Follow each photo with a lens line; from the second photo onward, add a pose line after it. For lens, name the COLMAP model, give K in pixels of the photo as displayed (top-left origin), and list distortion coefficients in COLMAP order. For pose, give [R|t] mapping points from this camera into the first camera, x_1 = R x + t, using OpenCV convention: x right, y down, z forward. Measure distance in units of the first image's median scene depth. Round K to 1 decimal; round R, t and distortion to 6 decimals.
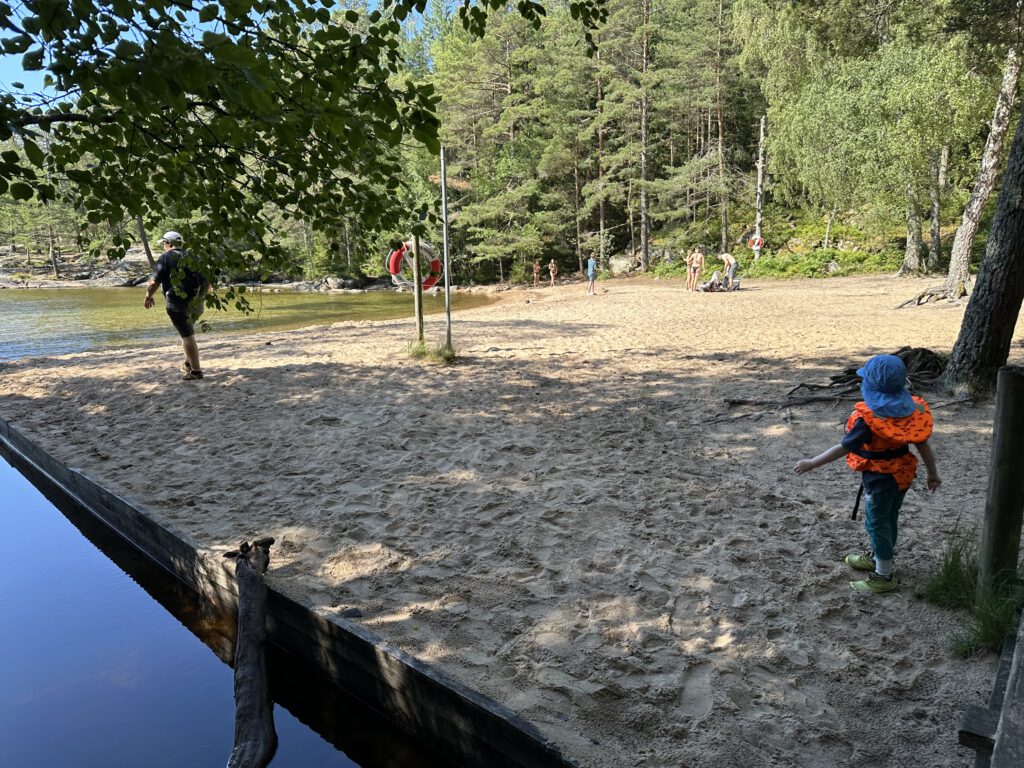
lens RADIAL K [[699.3, 0, 513.1], [0, 699.3, 383.2], [0, 0, 1]] dist [0.031909, -0.044091]
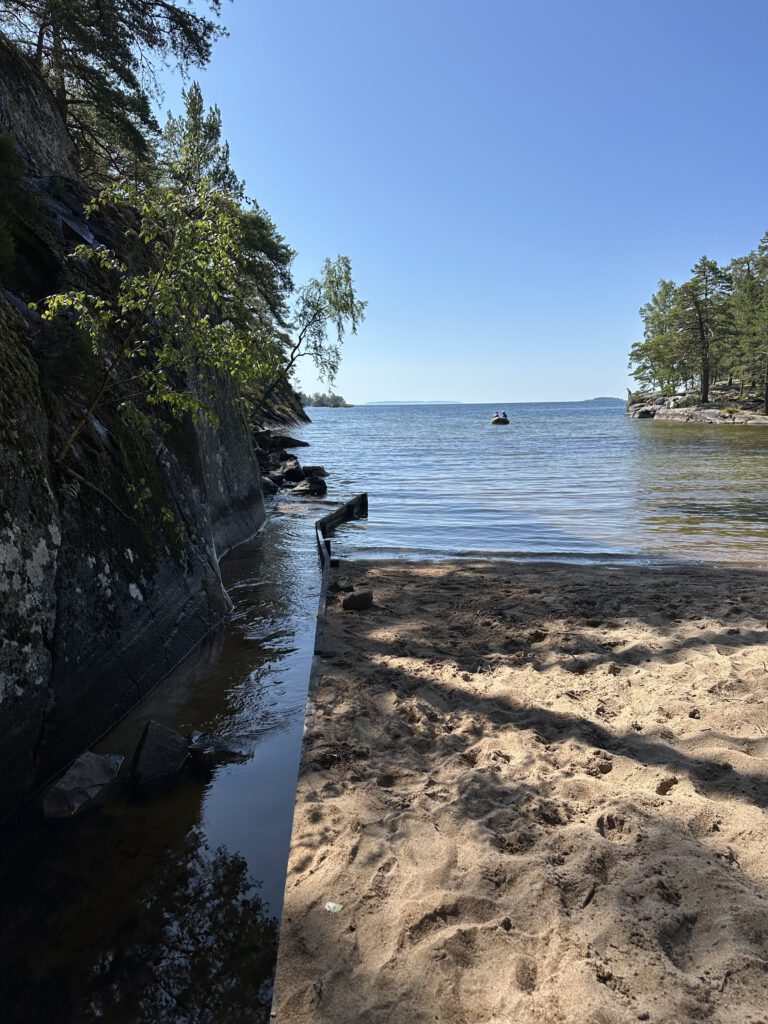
lens RADIAL K [[699.3, 0, 380.5], [0, 699.3, 515.8], [0, 0, 1]] dist [0.031909, -0.044091]
pose [[0.489640, 0.135591, -0.861317, -0.097743], [-0.137698, 0.987463, 0.077171, -0.021434], [0.860983, 0.080816, 0.502172, 0.134300]]
